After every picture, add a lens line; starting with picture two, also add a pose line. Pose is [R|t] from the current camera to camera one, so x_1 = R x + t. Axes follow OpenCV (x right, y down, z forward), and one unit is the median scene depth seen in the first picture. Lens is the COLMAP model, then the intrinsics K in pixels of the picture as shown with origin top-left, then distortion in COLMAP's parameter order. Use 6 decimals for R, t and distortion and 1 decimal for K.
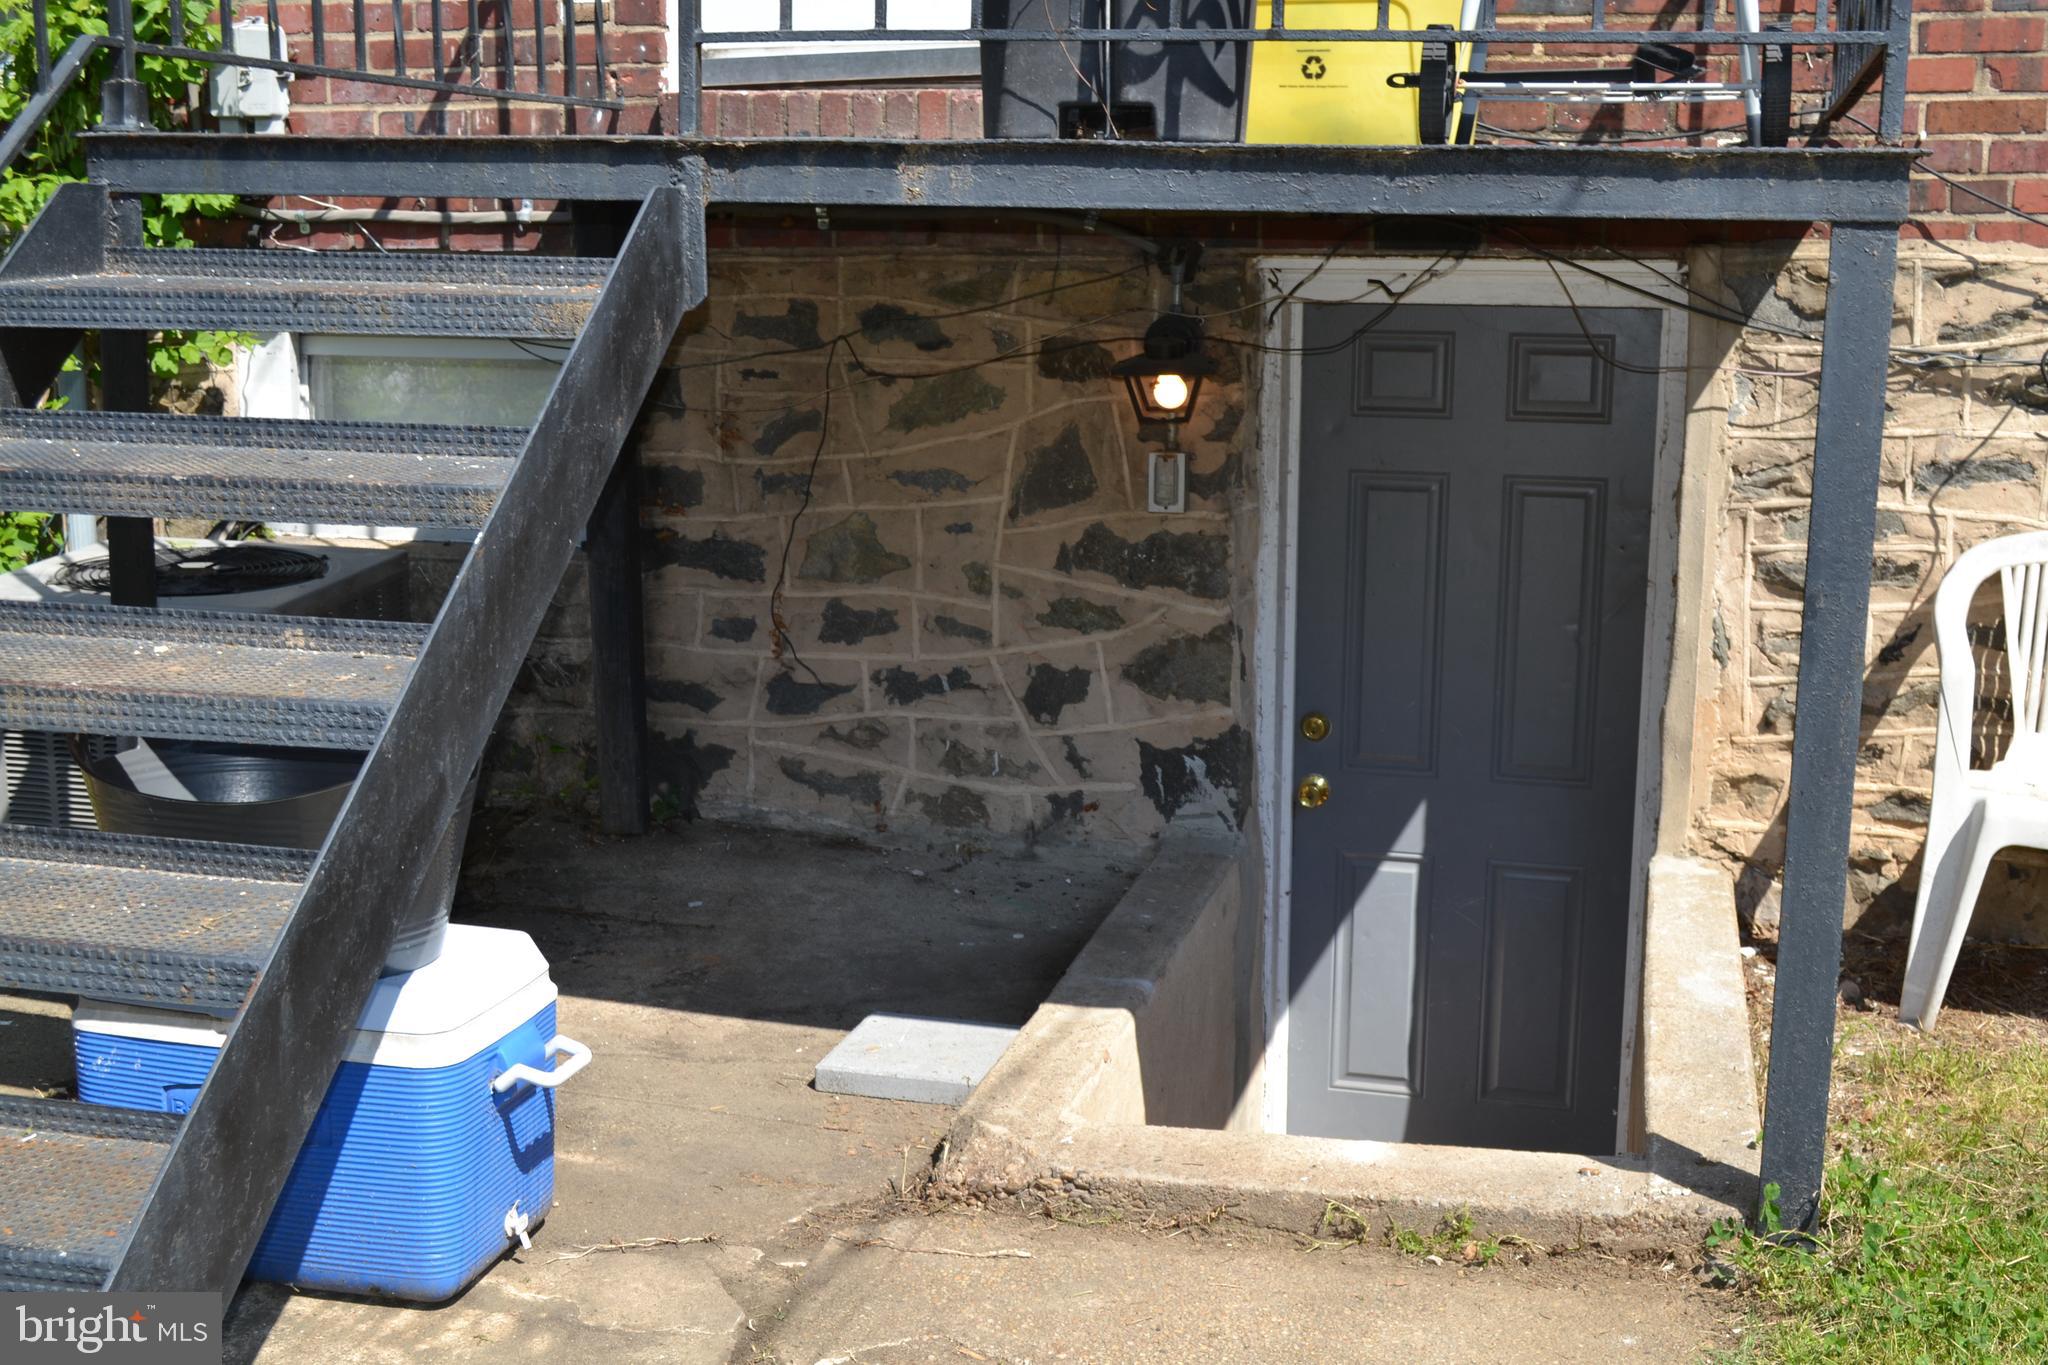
lens RADIAL K [[2504.7, 0, 1024.0], [0, 2504.7, 682.5], [0, 0, 1]] dist [-0.029589, -0.022535]
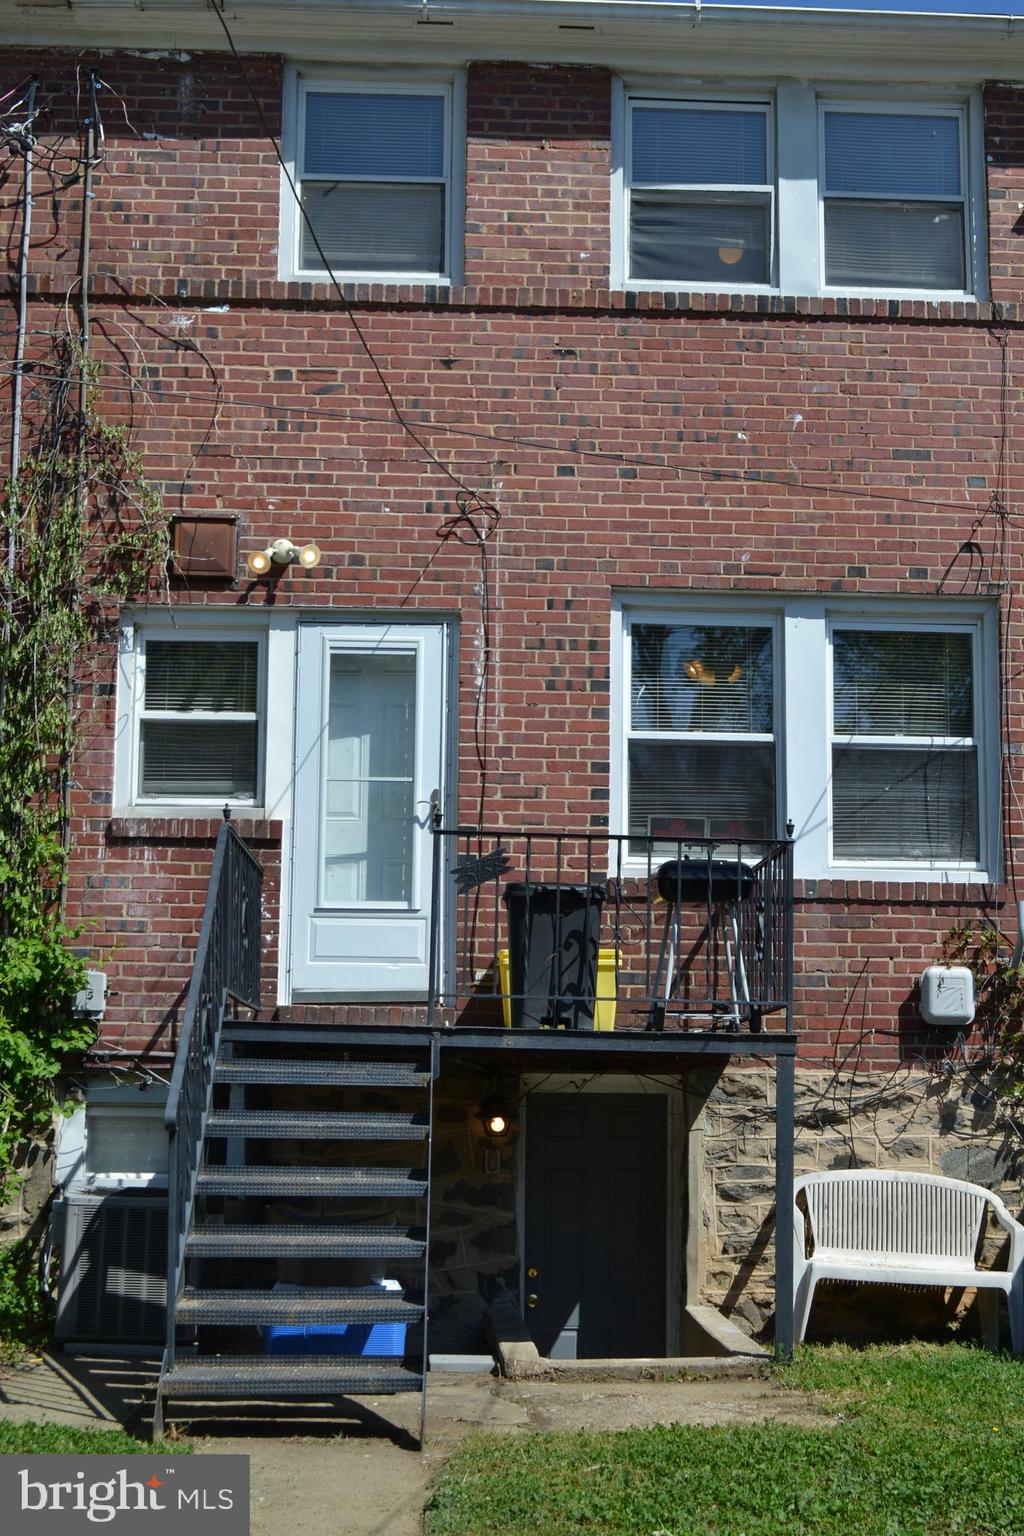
lens RADIAL K [[2101.7, 0, 512.0], [0, 2101.7, 768.0], [0, 0, 1]] dist [-0.048918, 0.007112]
pose [[0.954592, 0.050646, 0.293579, -0.583258], [0.048451, 0.945933, -0.320725, 0.230757], [-0.293949, 0.320385, 0.900526, -1.068265]]
